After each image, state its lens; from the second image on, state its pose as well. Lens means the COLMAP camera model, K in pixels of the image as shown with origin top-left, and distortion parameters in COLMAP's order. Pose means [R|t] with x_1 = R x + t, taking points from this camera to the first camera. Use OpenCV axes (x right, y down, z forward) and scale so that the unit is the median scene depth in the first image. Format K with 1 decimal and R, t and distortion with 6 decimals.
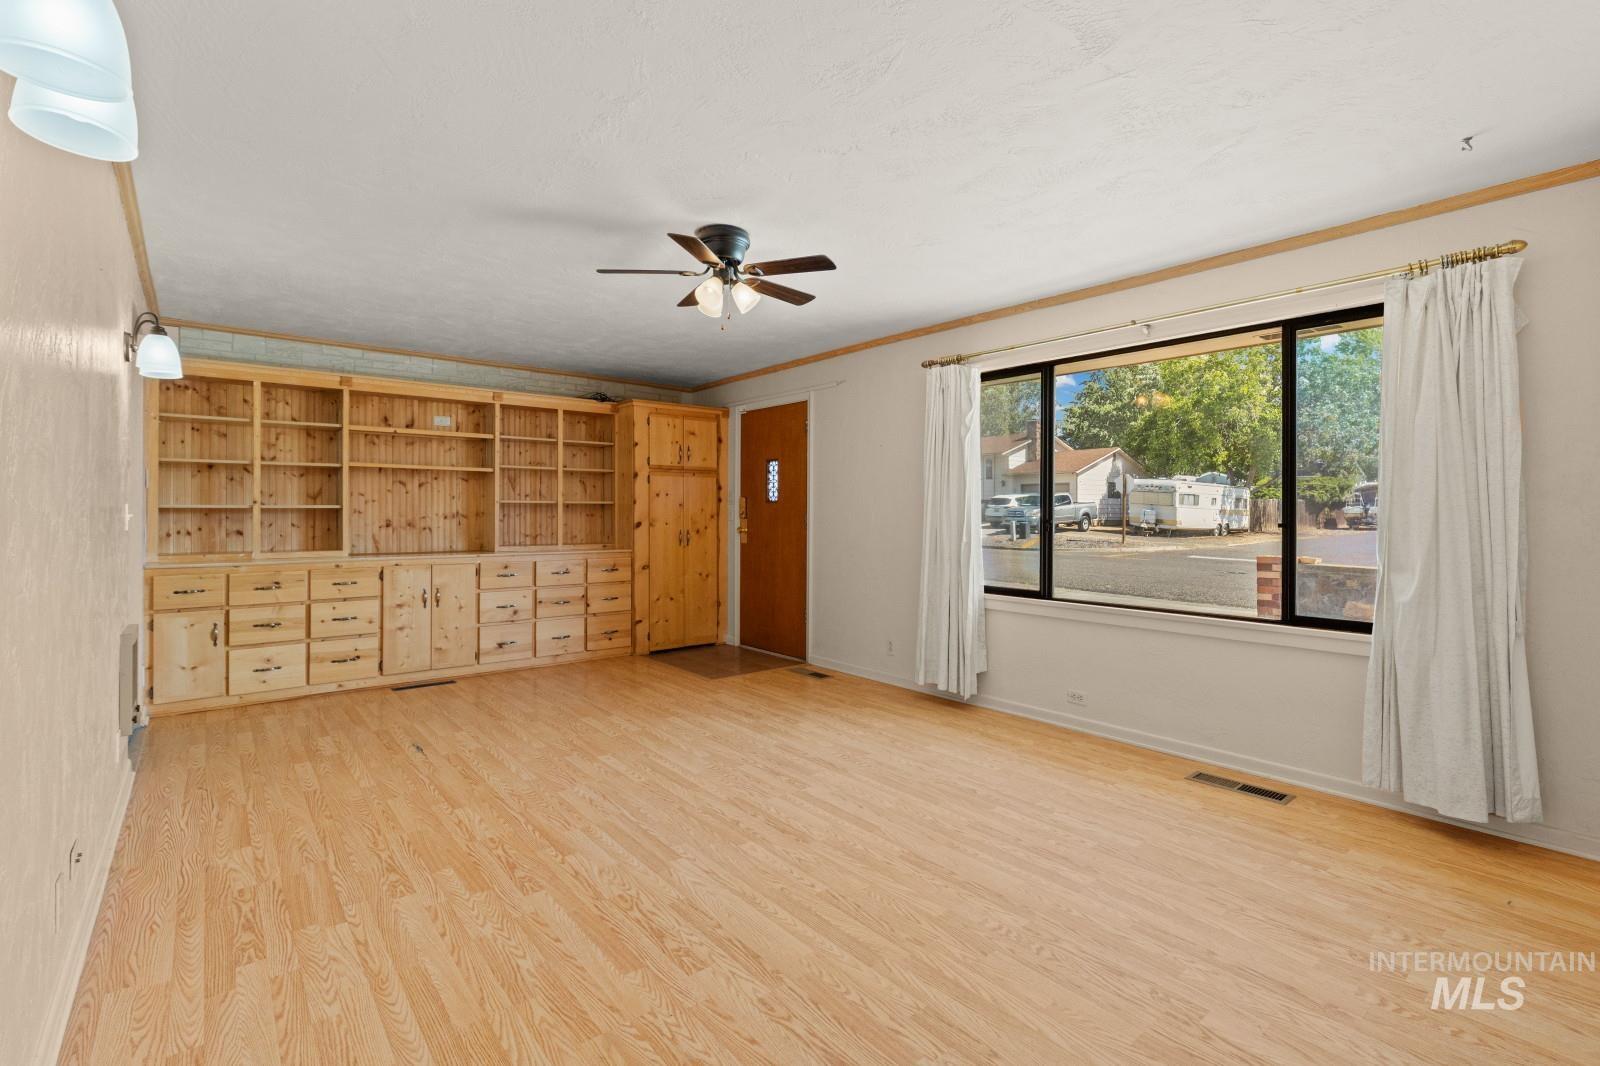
lens RADIAL K [[730.9, 0, 796.0], [0, 730.9, 521.3], [0, 0, 1]] dist [0.001683, -0.001007]
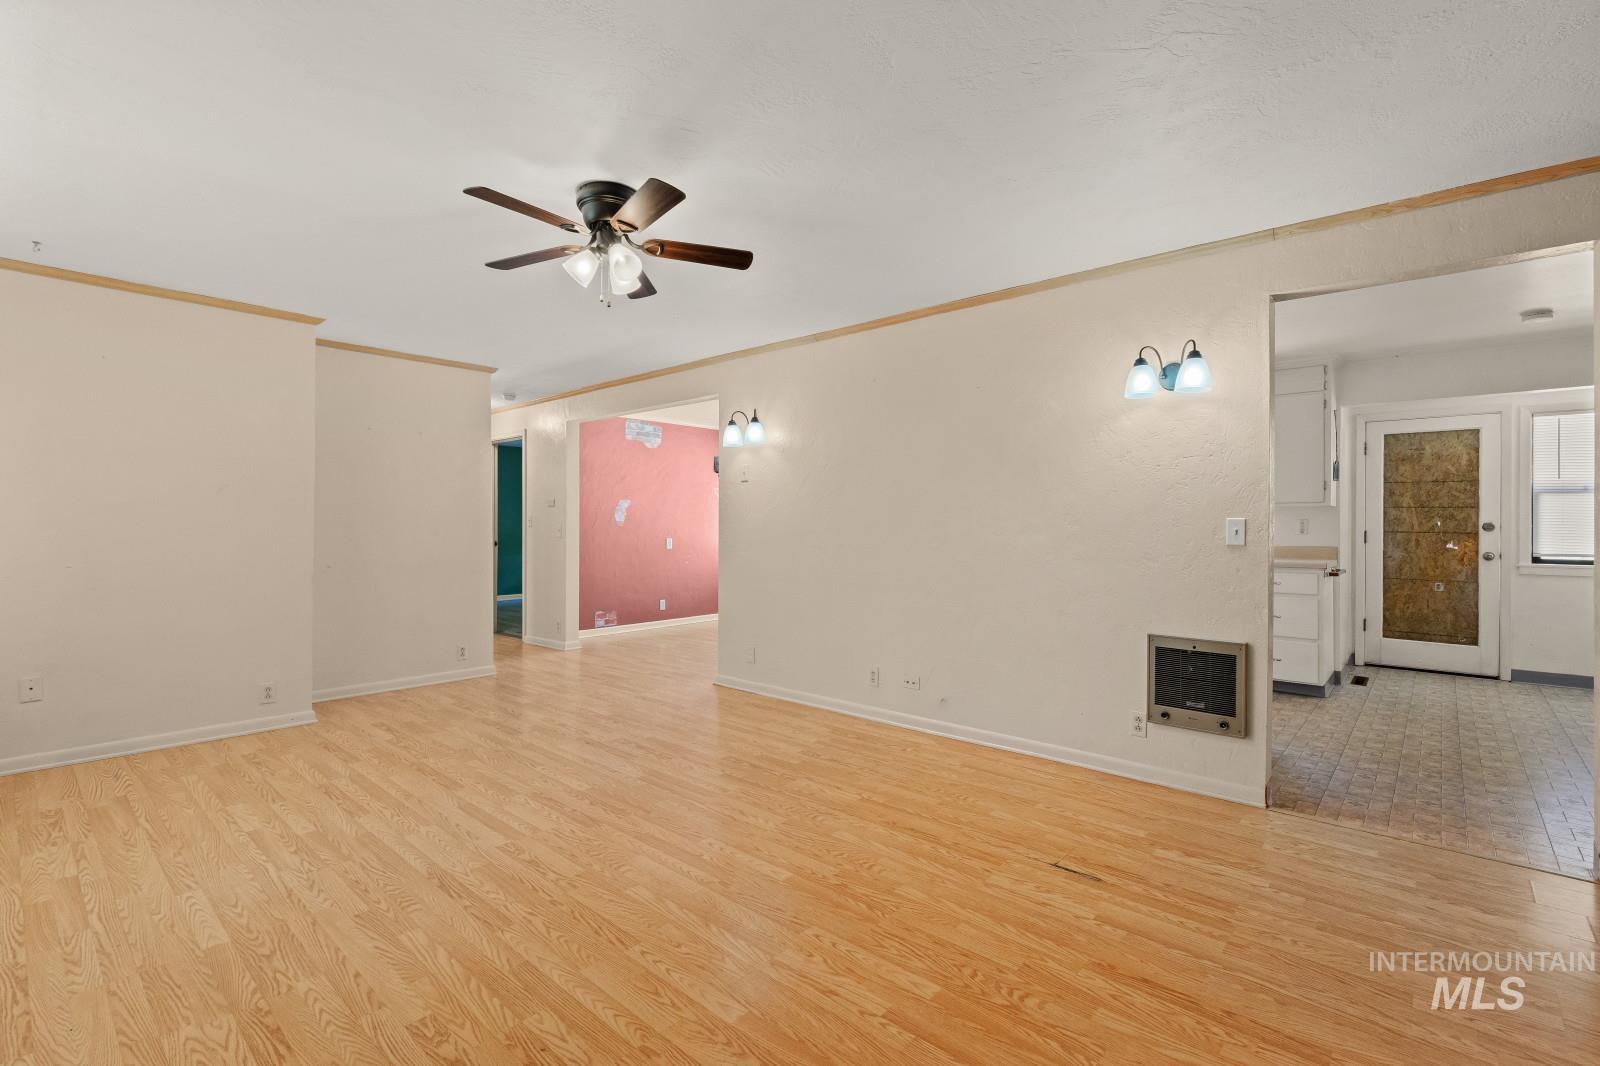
lens RADIAL K [[730.9, 0, 798.2], [0, 730.9, 519.2], [0, 0, 1]] dist [0.001683, -0.001007]
pose [[-0.987250, -0.006053, -0.159062, -0.198638], [-0.006298, 0.999980, 0.001030, -0.015158], [0.159053, 0.002019, -0.987268, 2.024214]]
